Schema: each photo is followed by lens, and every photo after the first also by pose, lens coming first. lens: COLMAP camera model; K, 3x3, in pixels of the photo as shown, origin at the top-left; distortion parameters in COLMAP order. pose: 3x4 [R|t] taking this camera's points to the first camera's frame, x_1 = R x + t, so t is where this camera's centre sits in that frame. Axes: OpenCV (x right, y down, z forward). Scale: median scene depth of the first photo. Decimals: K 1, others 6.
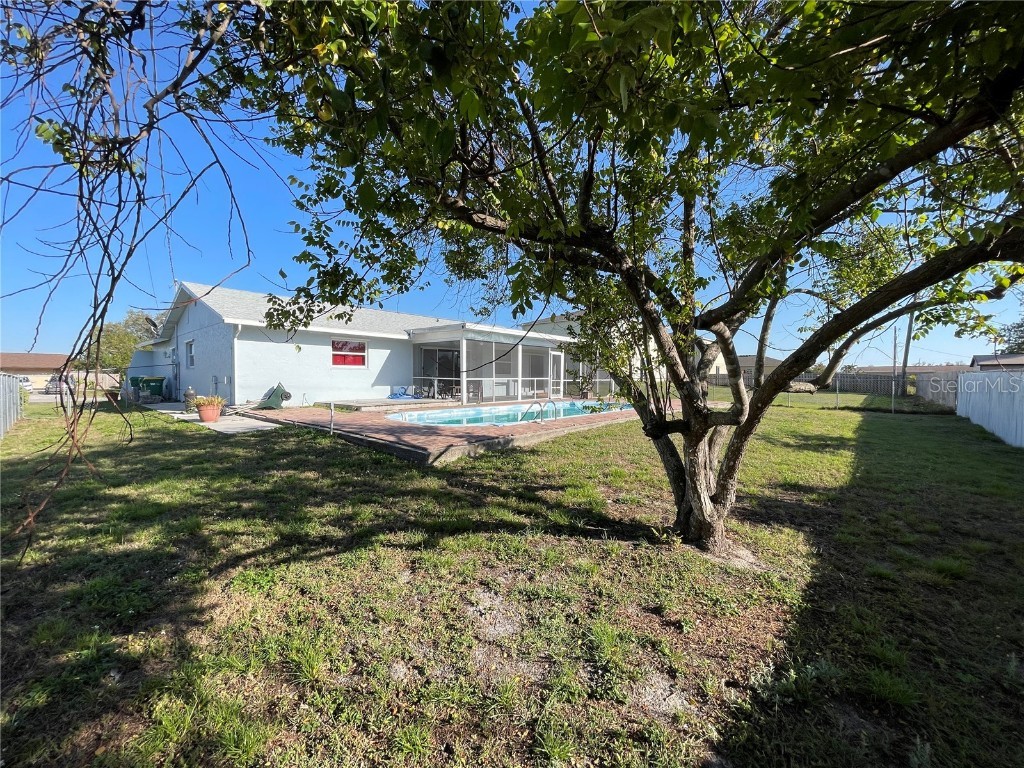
lens RADIAL K [[413.2, 0, 513.1], [0, 413.2, 387.8], [0, 0, 1]] dist [-0.001775, -0.000095]
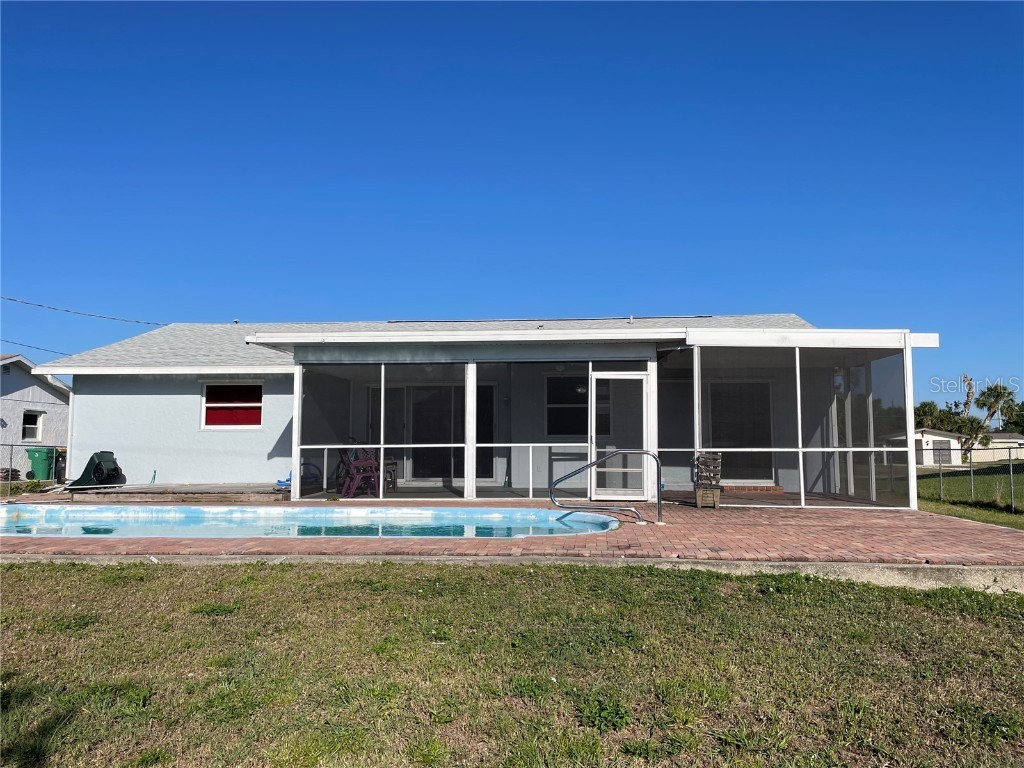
lens RADIAL K [[771.3, 0, 512.3], [0, 771.3, 384.6], [0, 0, 1]] dist [0.093955, -0.120376]
pose [[0.585416, -0.066598, -0.807993, 0.706527], [-0.015482, 0.995520, -0.093272, -0.011759], [0.810585, 0.067112, 0.581763, 0.611619]]
